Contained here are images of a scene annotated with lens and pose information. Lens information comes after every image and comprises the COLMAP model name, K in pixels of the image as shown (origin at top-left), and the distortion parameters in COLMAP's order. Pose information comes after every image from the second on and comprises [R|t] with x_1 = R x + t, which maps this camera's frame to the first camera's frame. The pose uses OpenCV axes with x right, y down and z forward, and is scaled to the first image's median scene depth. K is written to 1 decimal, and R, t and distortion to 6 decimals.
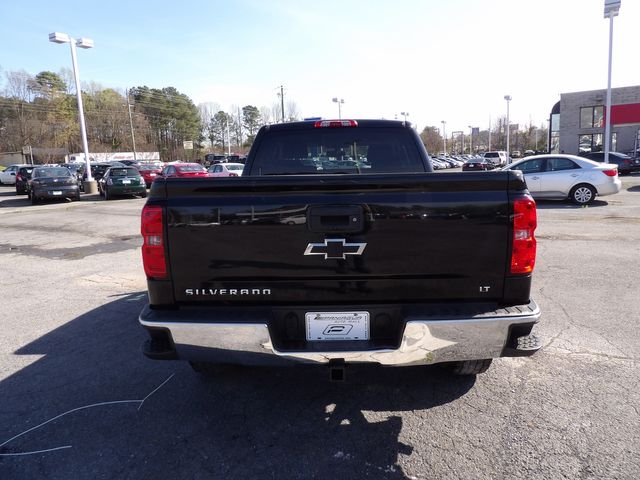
lens RADIAL K [[454.0, 0, 320.6], [0, 454.0, 237.9], [0, 0, 1]] dist [-0.008454, 0.004004]
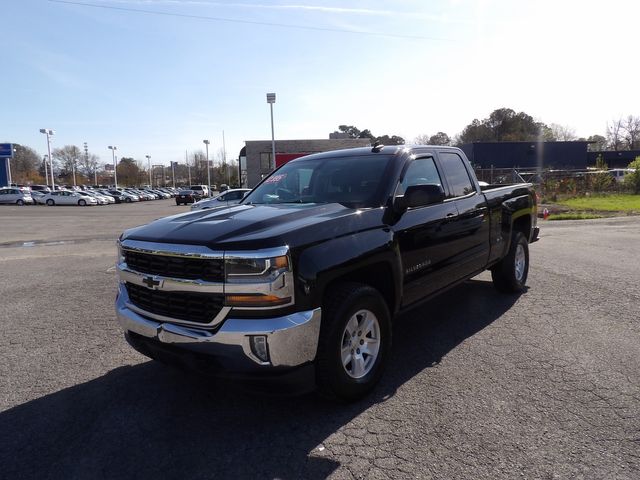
lens RADIAL K [[454.0, 0, 320.6], [0, 454.0, 237.9], [0, 0, 1]] dist [-0.008454, 0.004004]
pose [[0.805215, -0.044156, 0.591336, -0.047815], [0.085509, 0.995447, -0.042105, 0.016868], [-0.586785, 0.084468, 0.805325, -0.093718]]
